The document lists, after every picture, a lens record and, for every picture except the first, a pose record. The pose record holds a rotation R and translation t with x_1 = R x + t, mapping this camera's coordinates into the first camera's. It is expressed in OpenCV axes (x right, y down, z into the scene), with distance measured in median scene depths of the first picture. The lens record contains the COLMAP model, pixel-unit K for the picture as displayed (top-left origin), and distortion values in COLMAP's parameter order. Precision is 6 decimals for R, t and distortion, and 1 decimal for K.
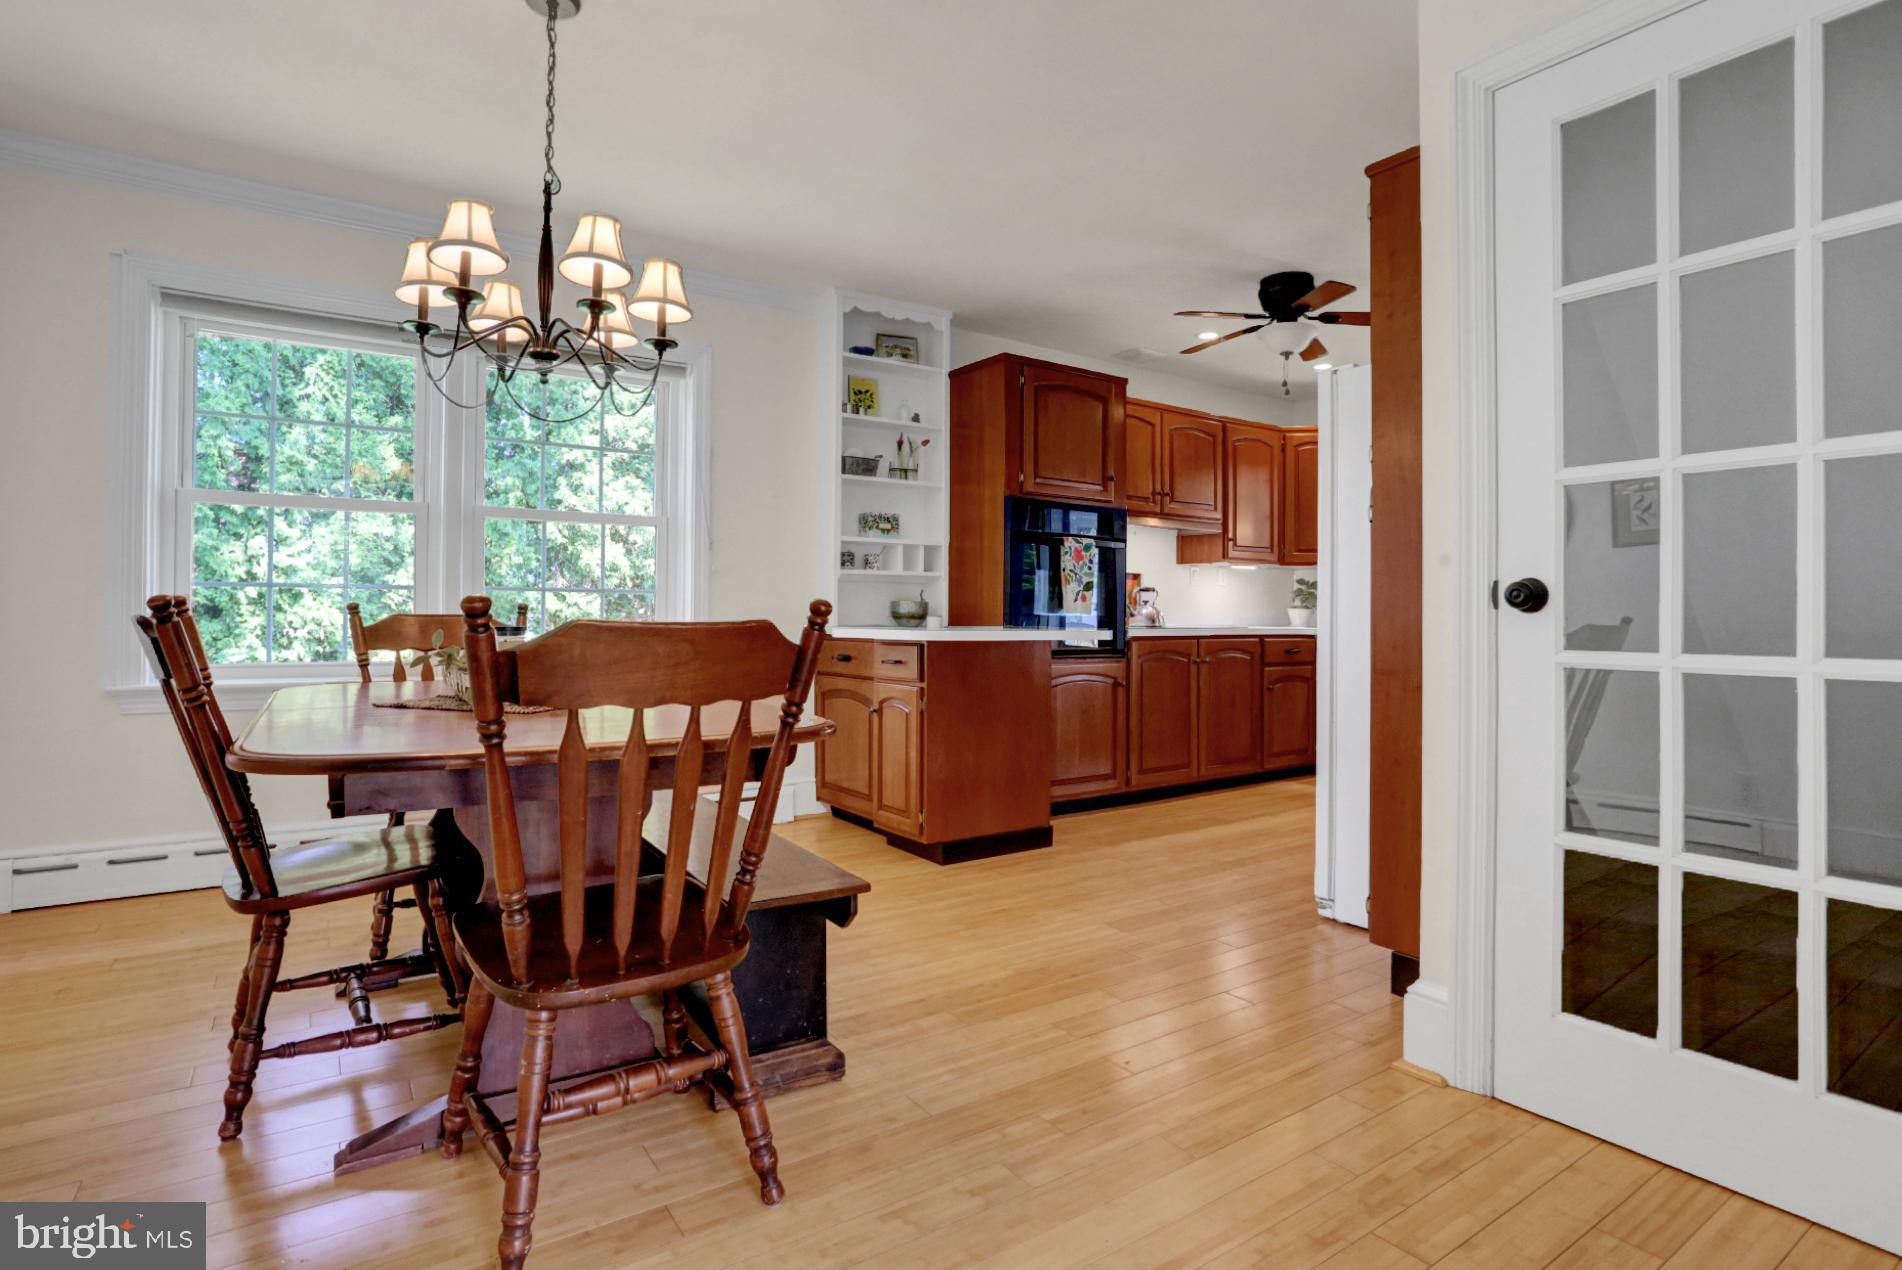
lens RADIAL K [[955.7, 0, 943.2], [0, 955.7, 620.3], [0, 0, 1]] dist [-0.083328, 0.035825]
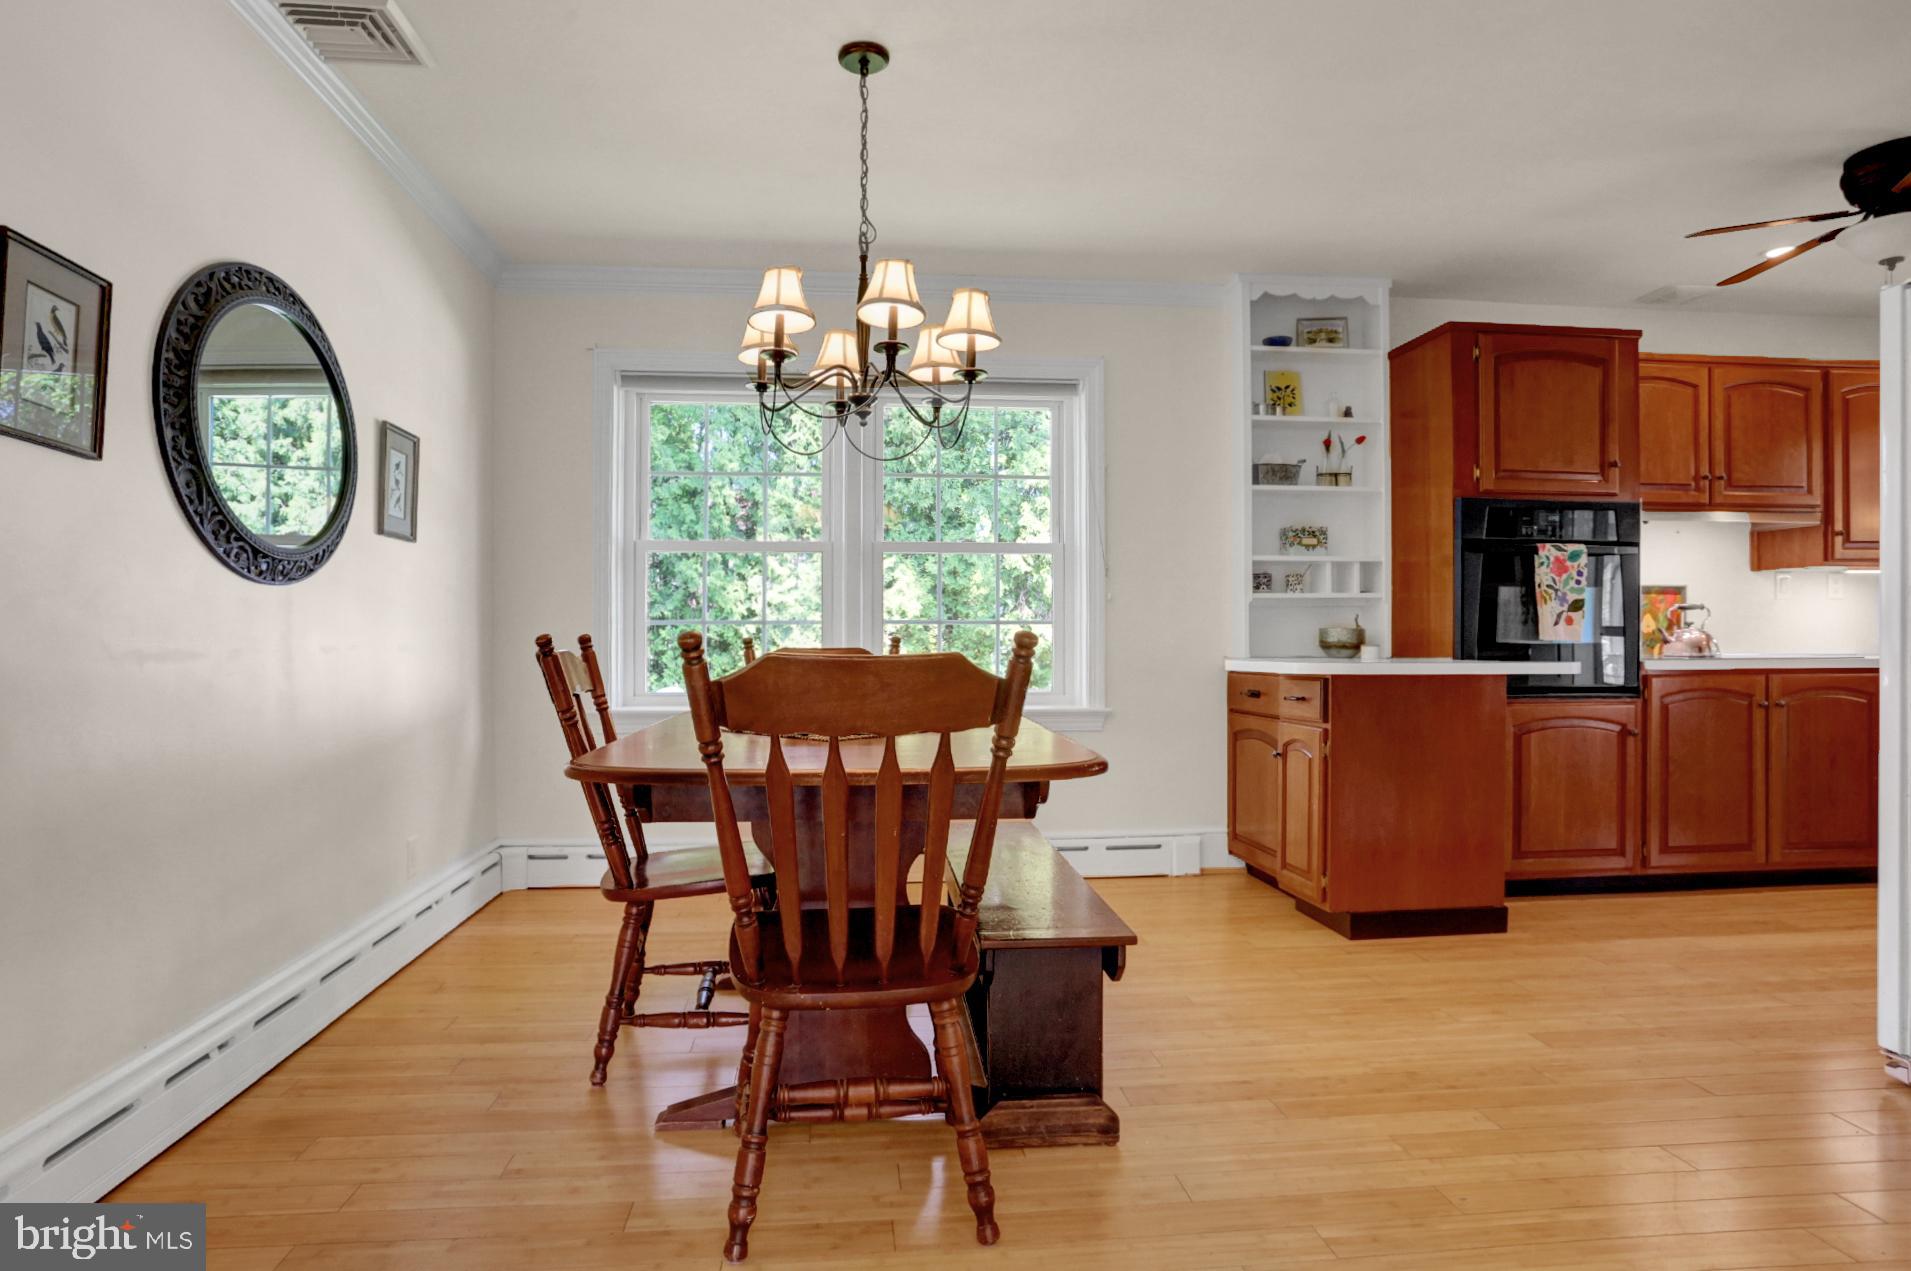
lens RADIAL K [[1071.9, 0, 930.7], [0, 1071.9, 647.7], [0, 0, 1]] dist [-0.079971, 0.042923]
pose [[0.875670, -0.006764, -0.482862, 0.106607], [0.005277, 0.999976, -0.004439, -0.000190], [0.482881, 0.001339, 0.875685, -0.002397]]
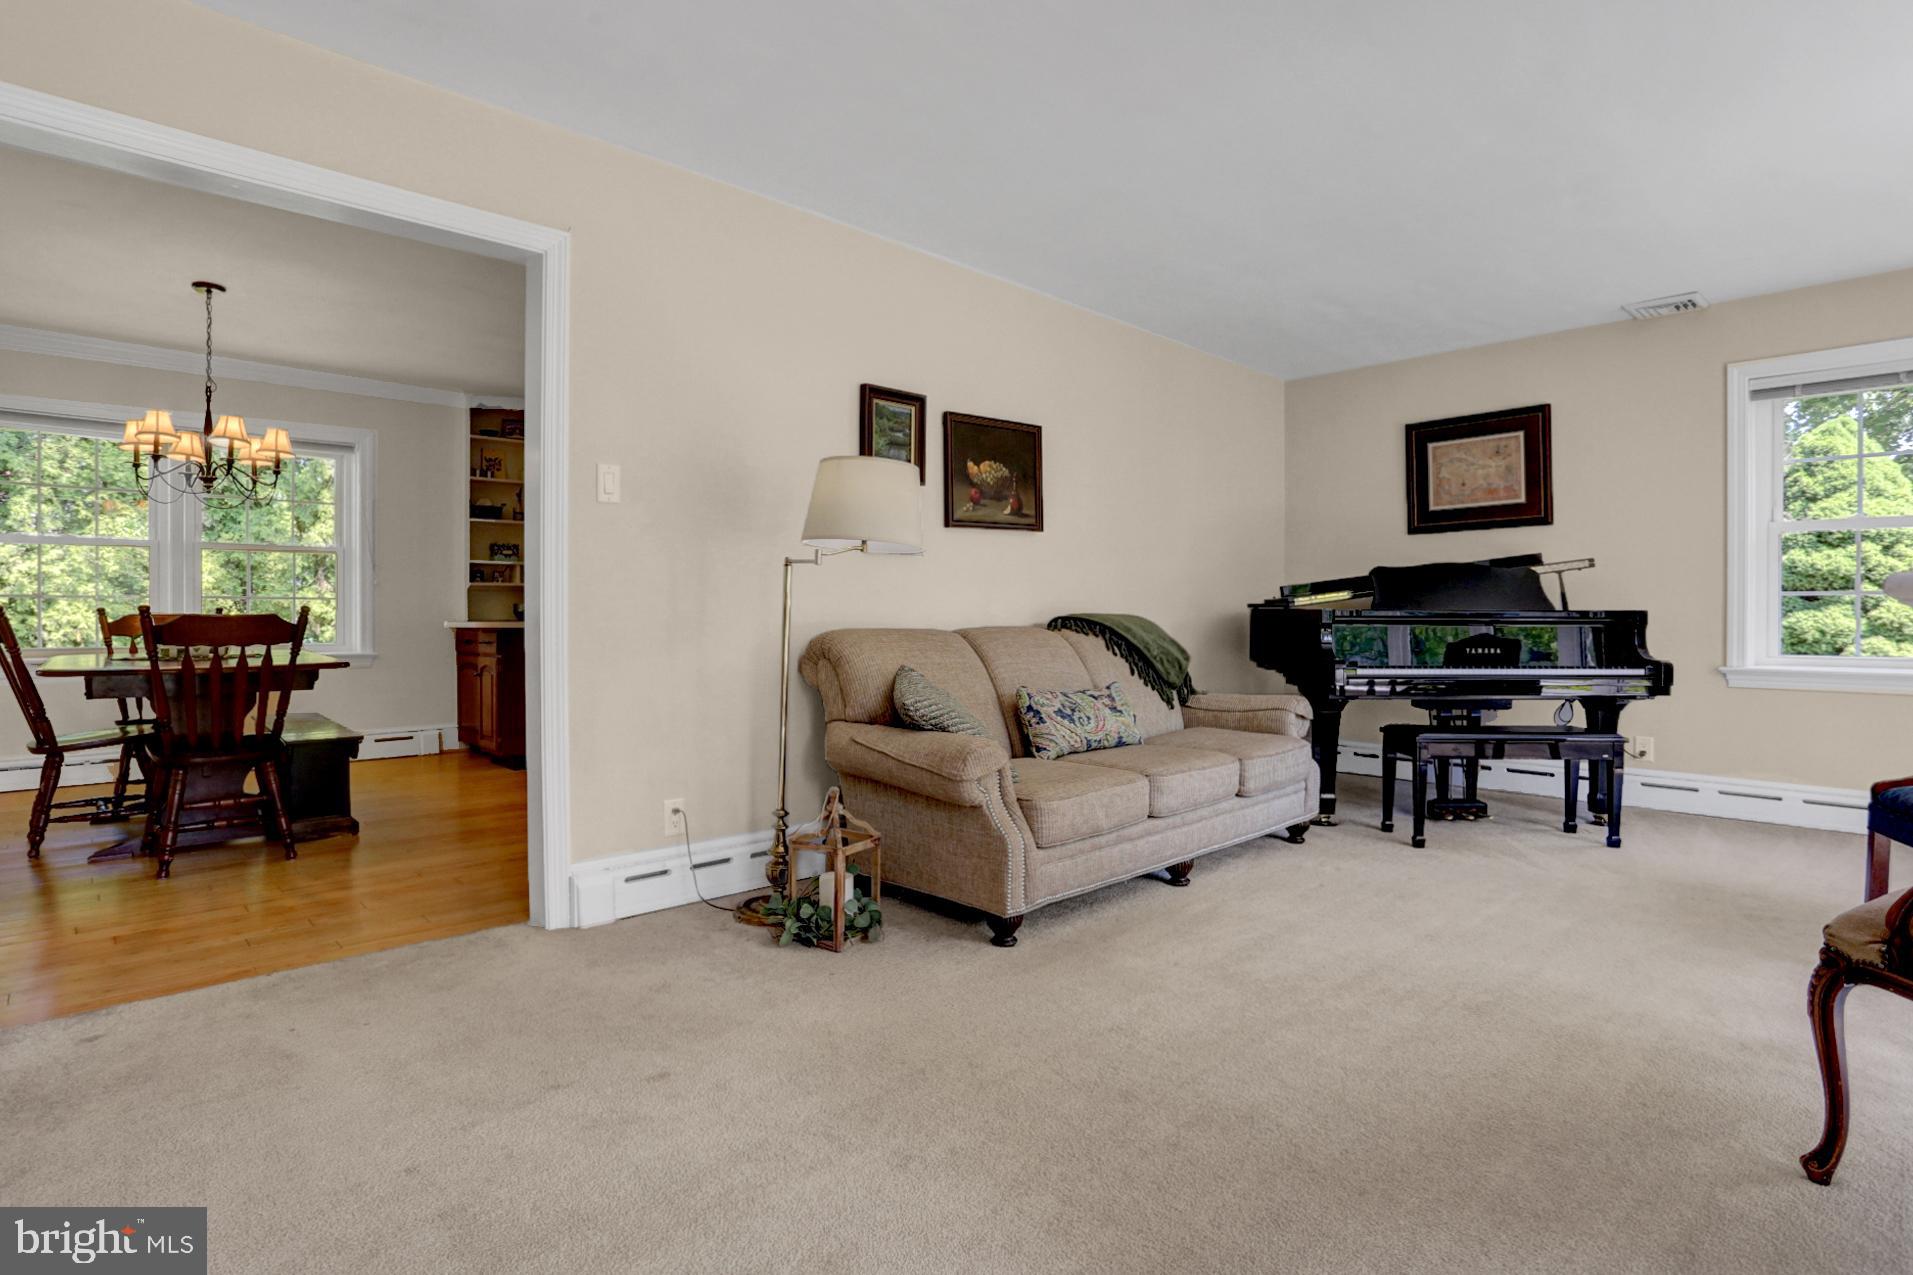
lens RADIAL K [[961.2, 0, 948.7], [0, 961.2, 622.7], [0, 0, 1]] dist [-0.083328, 0.035825]
pose [[0.985670, -0.010028, 0.168385, 0.378005], [0.009321, 0.999944, 0.004992, 0.008873], [-0.168426, -0.003351, 0.985709, -0.567070]]
